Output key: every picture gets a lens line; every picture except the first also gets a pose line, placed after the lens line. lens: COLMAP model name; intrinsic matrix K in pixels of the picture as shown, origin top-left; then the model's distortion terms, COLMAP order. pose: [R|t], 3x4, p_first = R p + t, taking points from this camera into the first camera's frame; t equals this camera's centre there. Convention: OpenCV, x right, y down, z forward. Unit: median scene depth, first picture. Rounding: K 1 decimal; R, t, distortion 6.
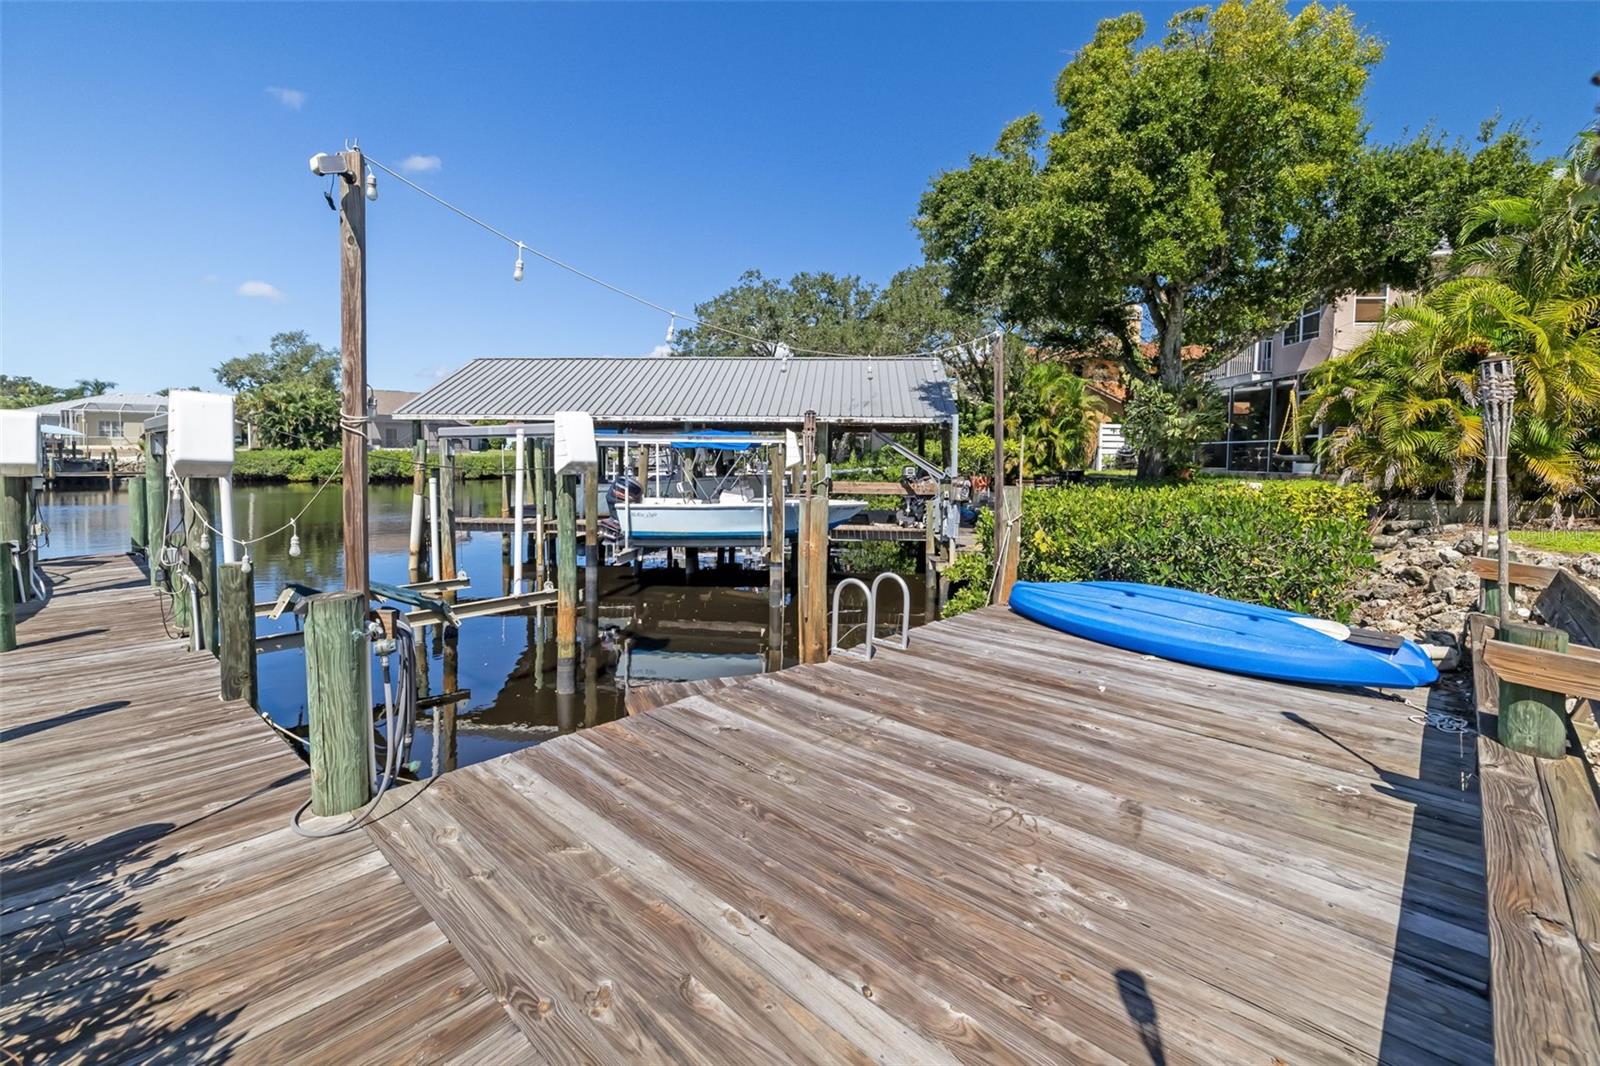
lens RADIAL K [[685.0, 0, 803.7], [0, 685.0, 481.7], [0, 0, 1]] dist [0.000976, 0.000053]
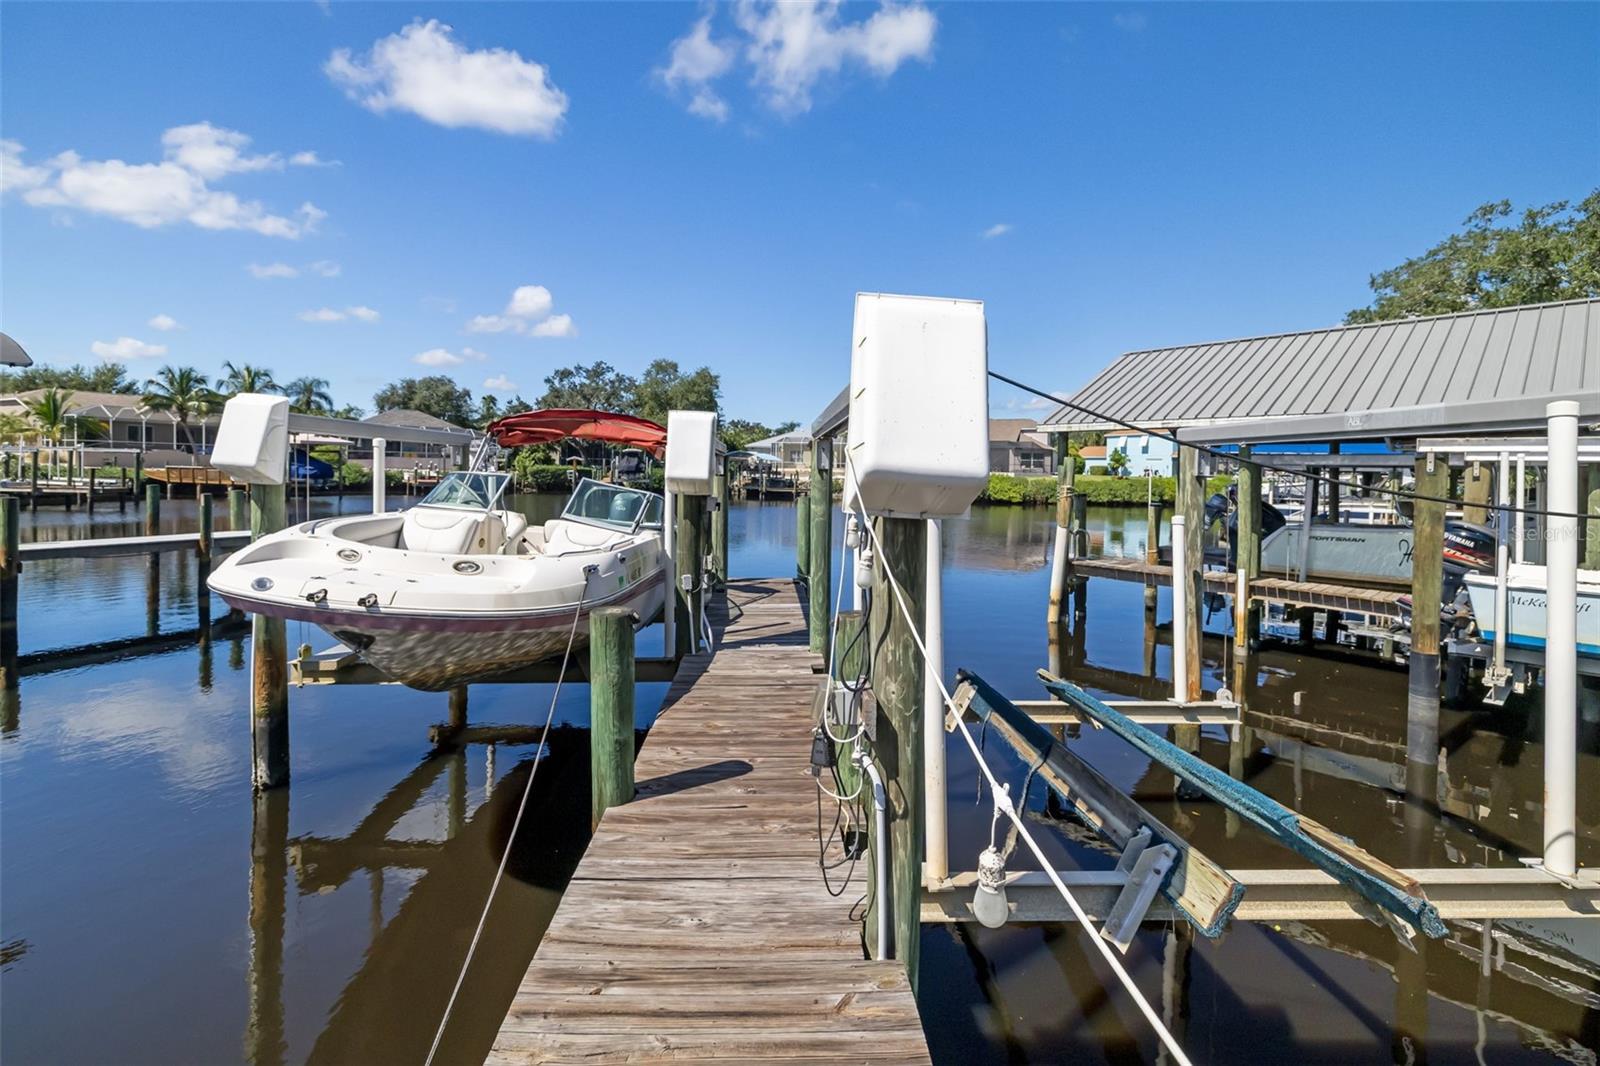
lens RADIAL K [[685.0, 0, 803.7], [0, 685.0, 481.7], [0, 0, 1]] dist [0.000976, 0.000053]
pose [[0.710805, 0.015948, -0.703209, -0.345444], [-0.041798, 0.998934, -0.019594, -0.008694], [0.702146, 0.043320, 0.710714, 0.363499]]
